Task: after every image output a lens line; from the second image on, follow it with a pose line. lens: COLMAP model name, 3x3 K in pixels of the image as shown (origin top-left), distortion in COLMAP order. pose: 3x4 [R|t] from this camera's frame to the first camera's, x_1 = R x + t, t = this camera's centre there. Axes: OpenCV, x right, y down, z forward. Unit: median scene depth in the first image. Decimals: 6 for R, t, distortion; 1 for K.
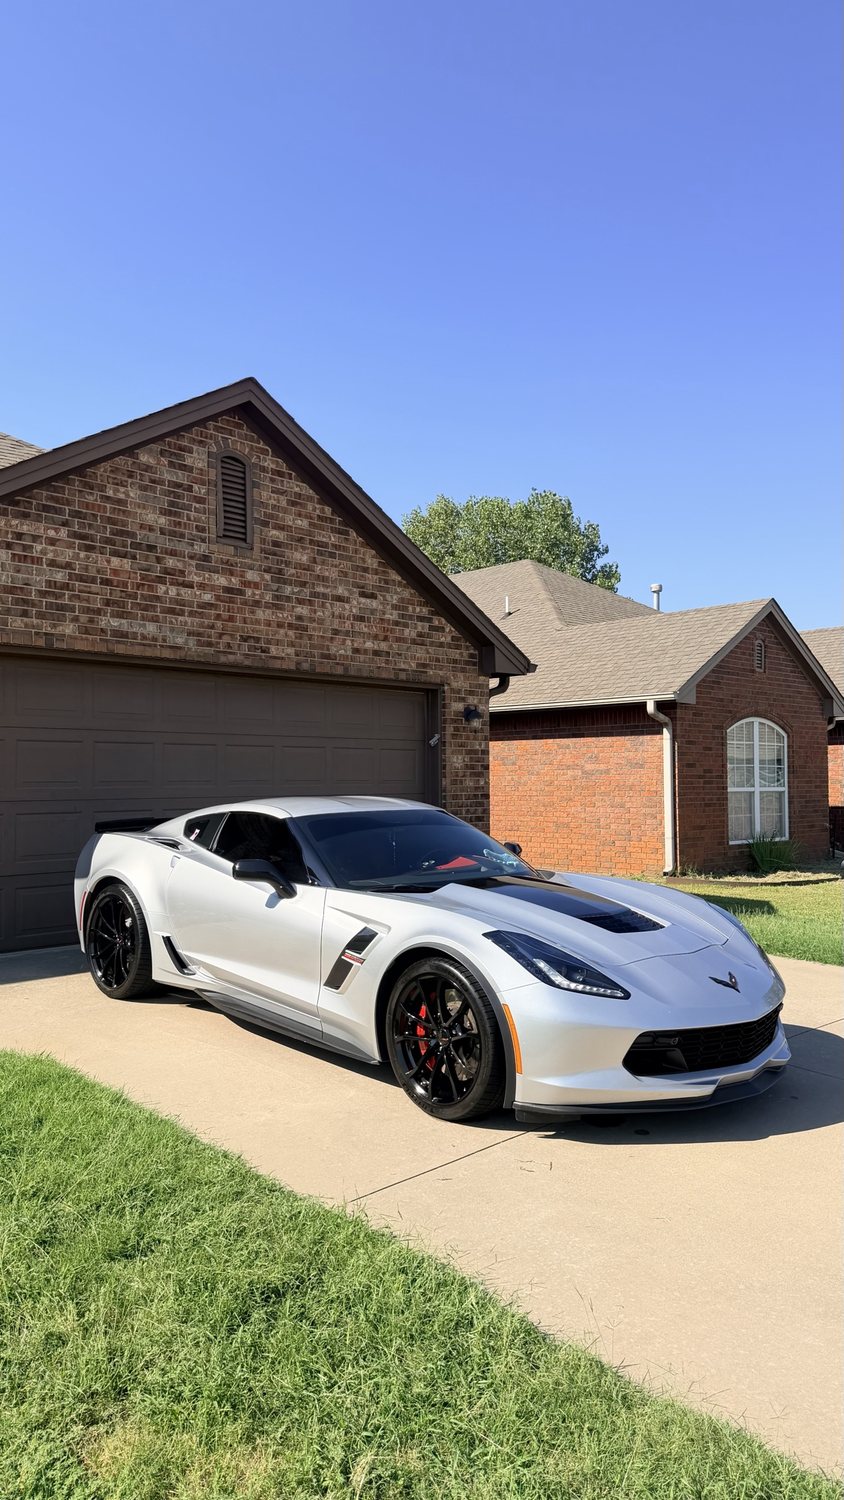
lens RADIAL K [[1096.8, 0, 421.5], [0, 1096.8, 743.9], [0, 0, 1]] dist [0.114785, 0.000034]
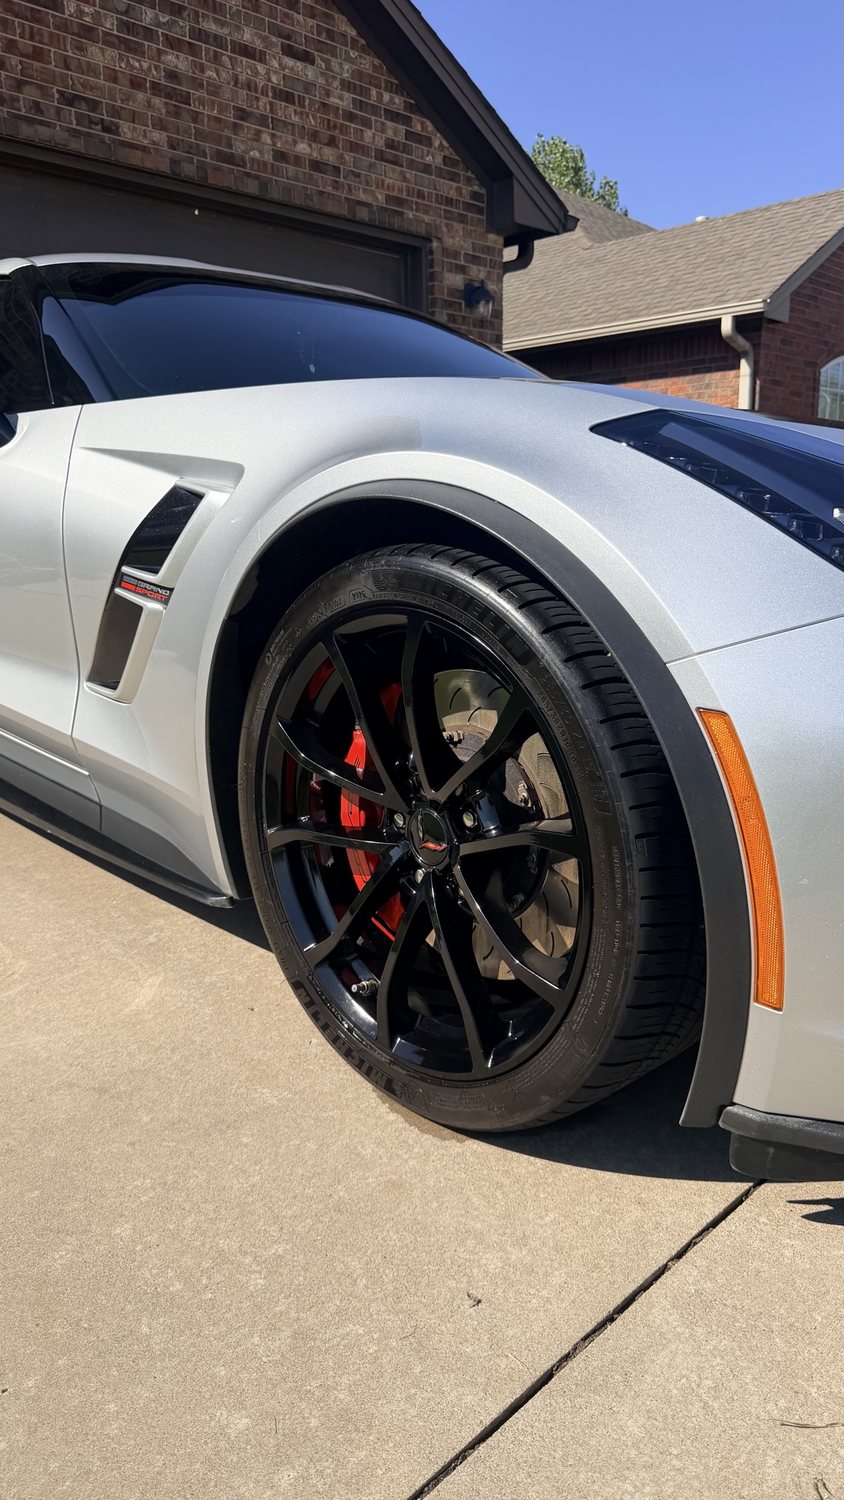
lens RADIAL K [[1096.8, 0, 431.7], [0, 1096.8, 750.4], [0, 0, 1]] dist [0.114785, 0.000034]
pose [[0.999792, -0.013395, 0.015371, 0.007776], [0.009414, 0.972015, 0.234730, 0.085503], [-0.018085, -0.234536, 0.971939, 0.351112]]
